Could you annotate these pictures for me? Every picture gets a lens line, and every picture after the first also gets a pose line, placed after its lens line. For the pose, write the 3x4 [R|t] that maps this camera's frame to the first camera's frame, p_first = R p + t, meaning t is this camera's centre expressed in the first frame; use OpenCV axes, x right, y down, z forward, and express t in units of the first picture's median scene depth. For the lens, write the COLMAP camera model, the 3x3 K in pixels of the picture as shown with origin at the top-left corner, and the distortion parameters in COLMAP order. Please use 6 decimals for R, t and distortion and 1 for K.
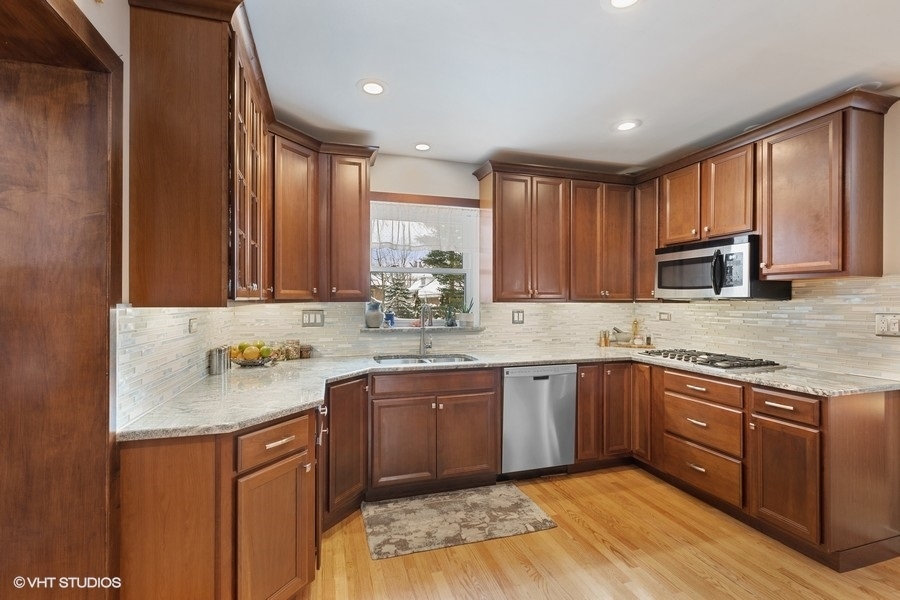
lens RADIAL K [[398.3, 0, 443.4], [0, 398.3, 301.5], [0, 0, 1]] dist [0.000482, -0.000210]
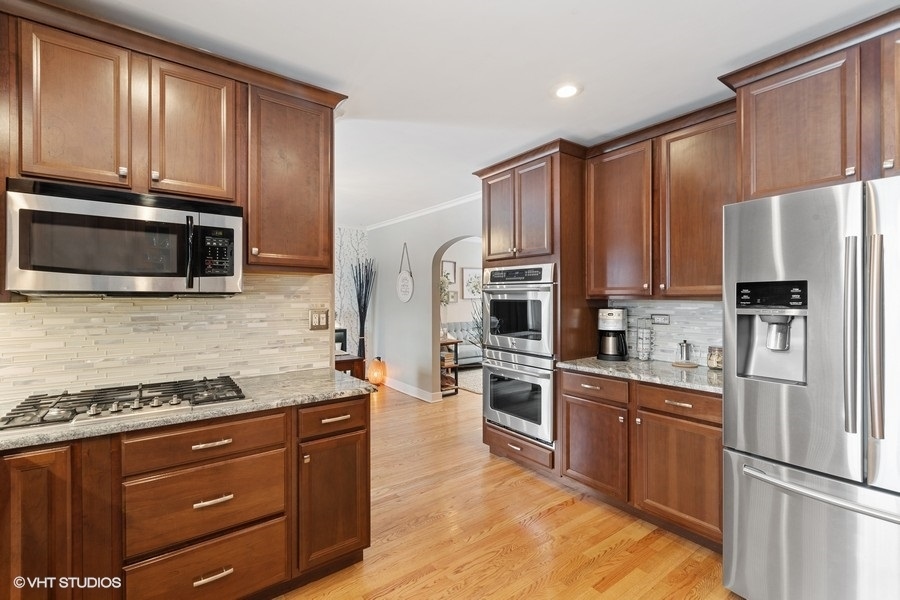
lens RADIAL K [[398.3, 0, 443.4], [0, 398.3, 301.5], [0, 0, 1]] dist [0.000482, -0.000210]
pose [[-0.323408, -0.008201, 0.946224, -0.036192], [0.002183, 0.999953, 0.009413, -0.000749], [-0.946257, 0.005110, -0.323375, 0.833327]]
